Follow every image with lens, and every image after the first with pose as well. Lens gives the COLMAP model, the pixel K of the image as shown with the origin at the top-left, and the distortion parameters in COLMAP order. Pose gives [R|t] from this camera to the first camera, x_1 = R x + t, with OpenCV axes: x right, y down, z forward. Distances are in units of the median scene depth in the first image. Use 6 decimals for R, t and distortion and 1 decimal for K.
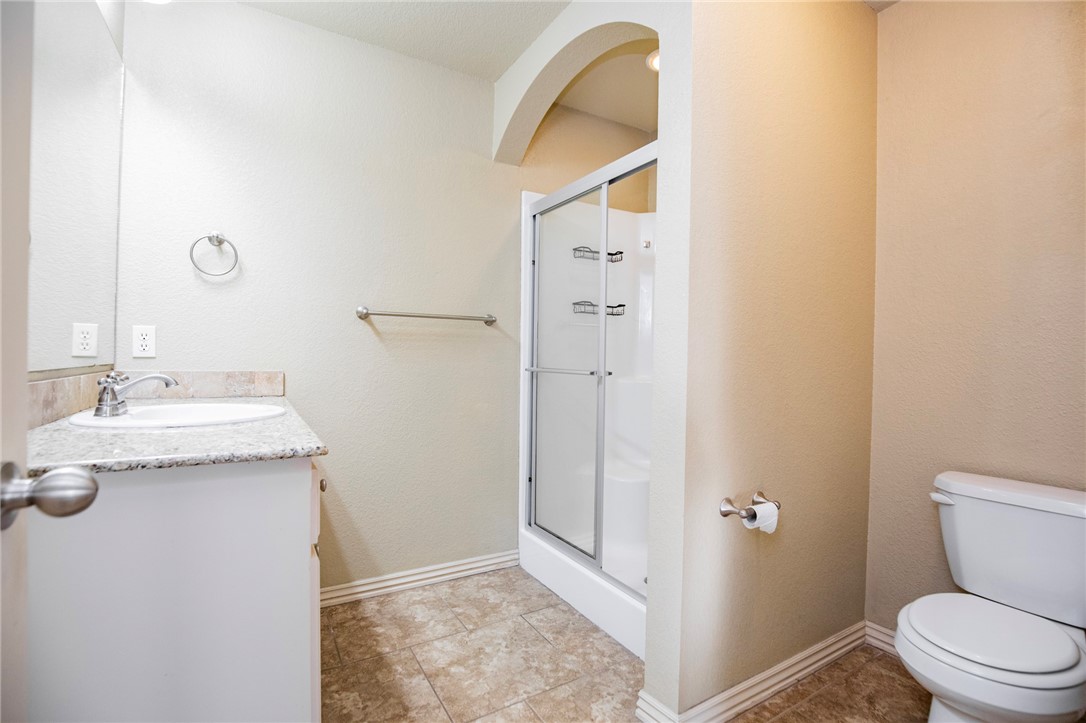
lens RADIAL K [[510.6, 0, 543.0], [0, 510.6, 361.5], [0, 0, 1]] dist [-0.019823, 0.000071]
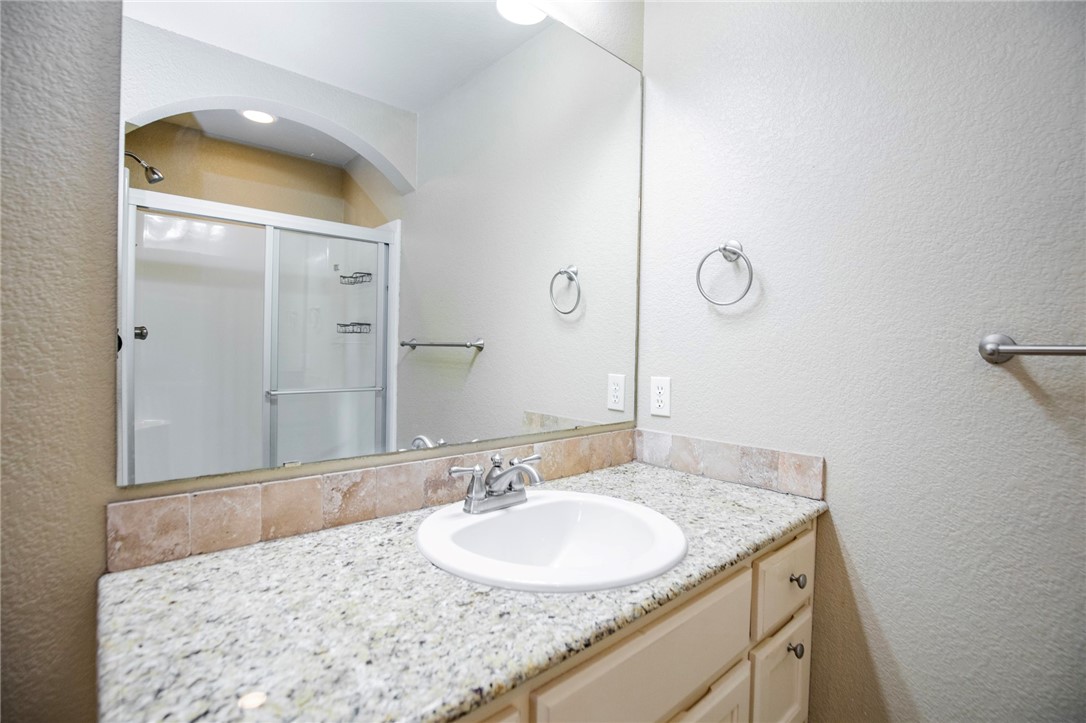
lens RADIAL K [[510.6, 0, 543.0], [0, 510.6, 361.5], [0, 0, 1]] dist [-0.019823, 0.000071]
pose [[0.217694, 0.004461, -0.976007, -0.026100], [-0.018965, 0.999820, 0.000340, -0.088358], [0.975833, 0.018436, 0.217739, 0.604916]]
